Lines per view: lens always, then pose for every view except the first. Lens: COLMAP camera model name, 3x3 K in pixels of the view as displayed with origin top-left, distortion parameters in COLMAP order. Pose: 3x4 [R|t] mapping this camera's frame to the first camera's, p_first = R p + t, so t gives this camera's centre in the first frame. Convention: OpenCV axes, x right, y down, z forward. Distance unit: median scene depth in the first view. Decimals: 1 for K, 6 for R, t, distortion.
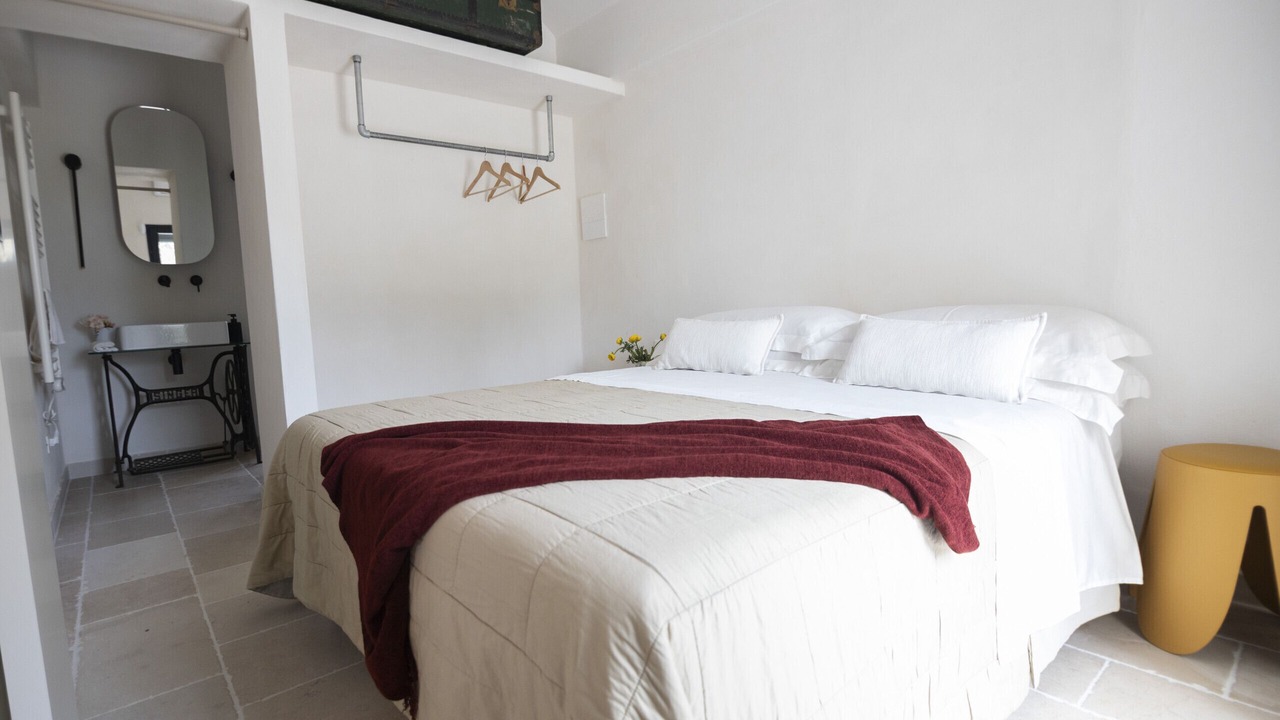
lens RADIAL K [[616.5, 0, 625.6], [0, 616.5, 367.2], [0, 0, 1]] dist [-0.002626, -0.000492]
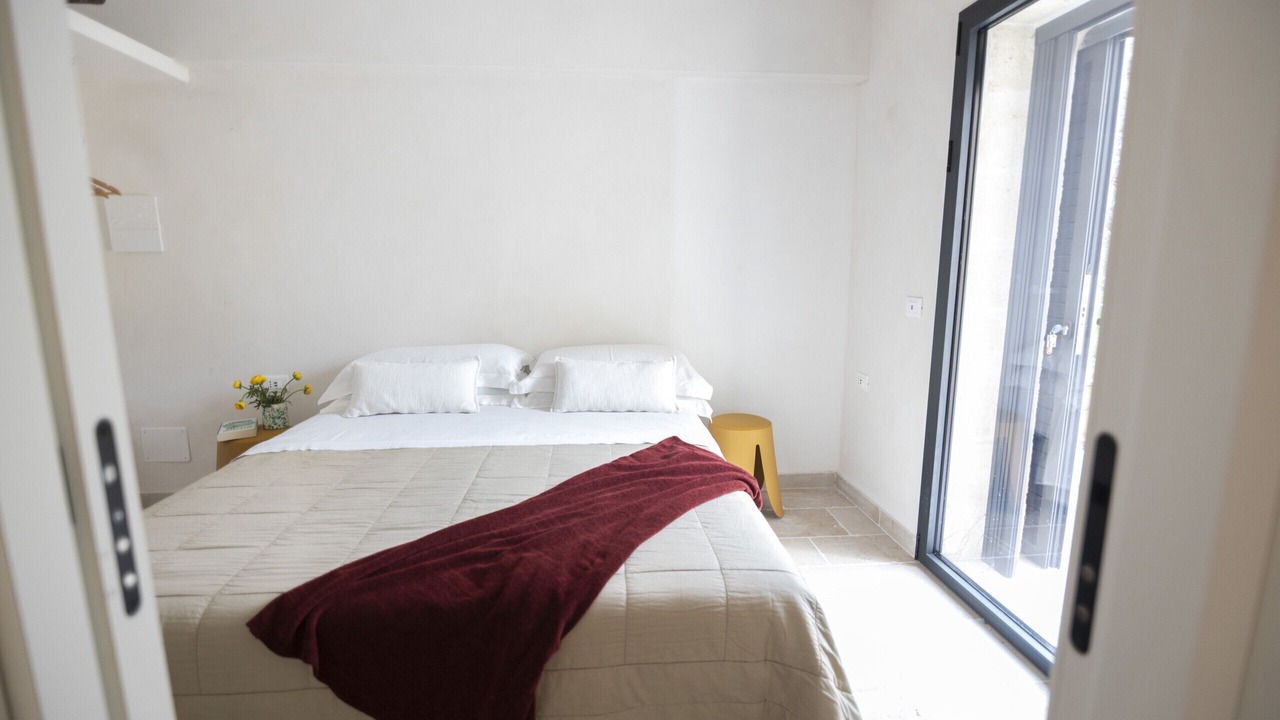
lens RADIAL K [[575.2, 0, 643.2], [0, 575.2, 365.9], [0, 0, 1]] dist [-0.003261, -0.004741]
pose [[0.579724, -0.099982, 0.808655, -0.415521], [0.063108, 0.994971, 0.077776, -0.121065], [-0.812365, 0.005944, 0.583119, 0.094317]]
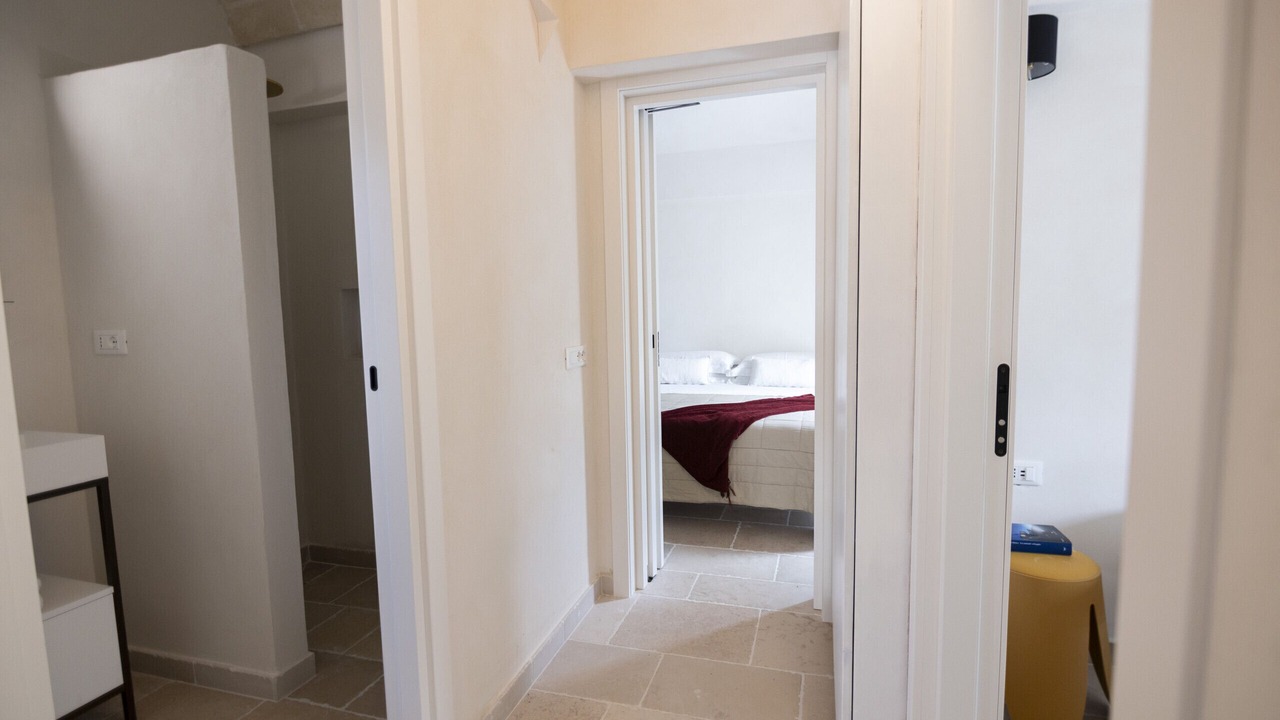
lens RADIAL K [[575.2, 0, 643.2], [0, 575.2, 365.9], [0, 0, 1]] dist [-0.003261, -0.004741]
pose [[0.842323, -0.025964, 0.538348, -0.927036], [0.040092, 0.999090, -0.014545, -0.028084], [-0.537481, 0.033835, 0.842597, -0.504982]]
